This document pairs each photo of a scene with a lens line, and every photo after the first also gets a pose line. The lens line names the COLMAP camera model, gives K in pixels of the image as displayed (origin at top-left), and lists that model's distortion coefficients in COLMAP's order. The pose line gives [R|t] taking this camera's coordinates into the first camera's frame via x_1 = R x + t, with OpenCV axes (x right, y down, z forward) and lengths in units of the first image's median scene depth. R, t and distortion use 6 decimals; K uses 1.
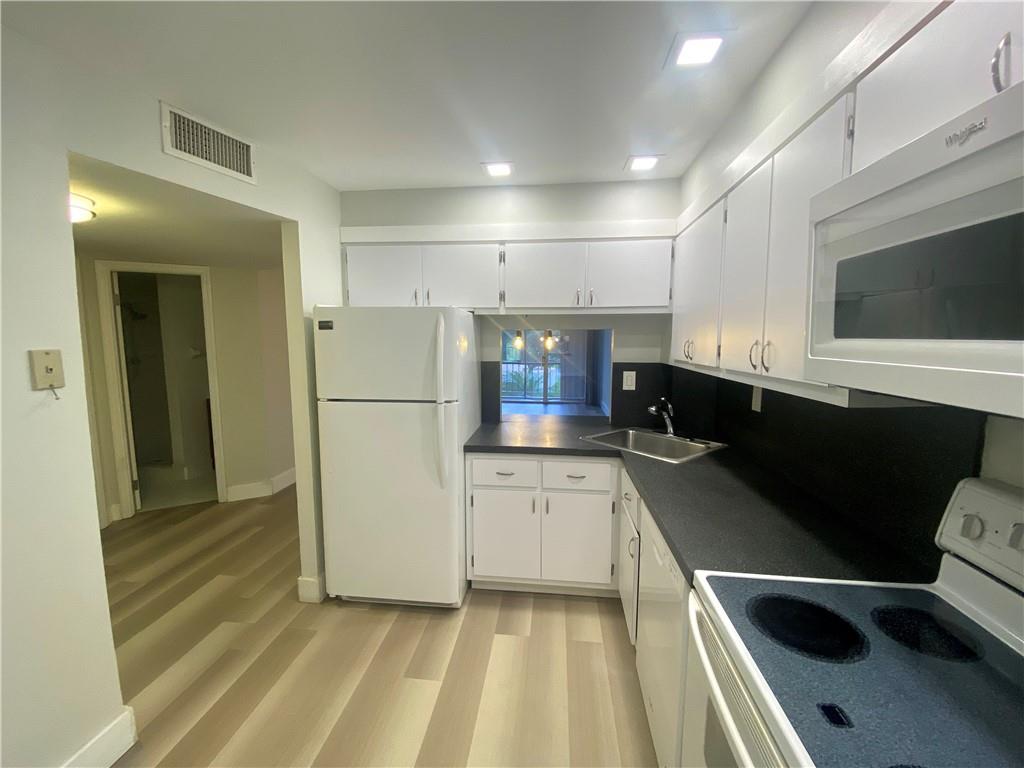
lens RADIAL K [[417.1, 0, 512.0], [0, 417.1, 384.0], [0, 0, 1]] dist [0.028313, -0.000318]
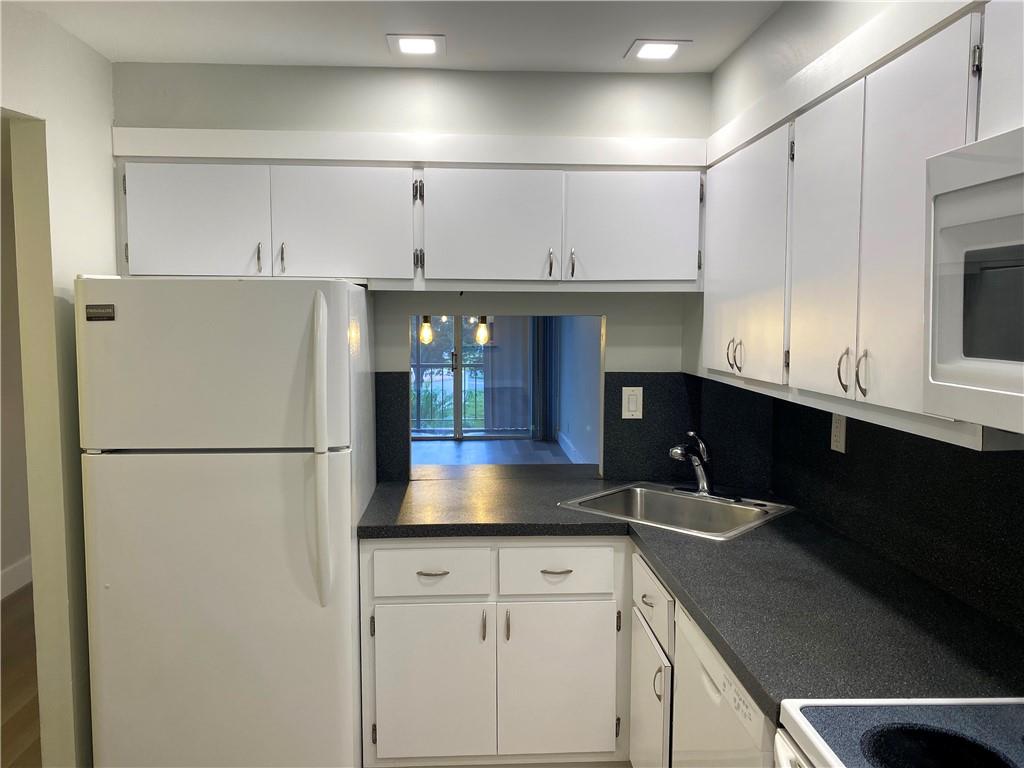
lens RADIAL K [[790.0, 0, 512.0], [0, 790.0, 384.0], [0, 0, 1]] dist [-0.003766, 0.076940]
pose [[0.986078, -0.012595, 0.165808, -0.085682], [0.016301, 0.999646, -0.021011, -0.017405], [-0.165484, 0.023422, 0.985934, -0.080450]]
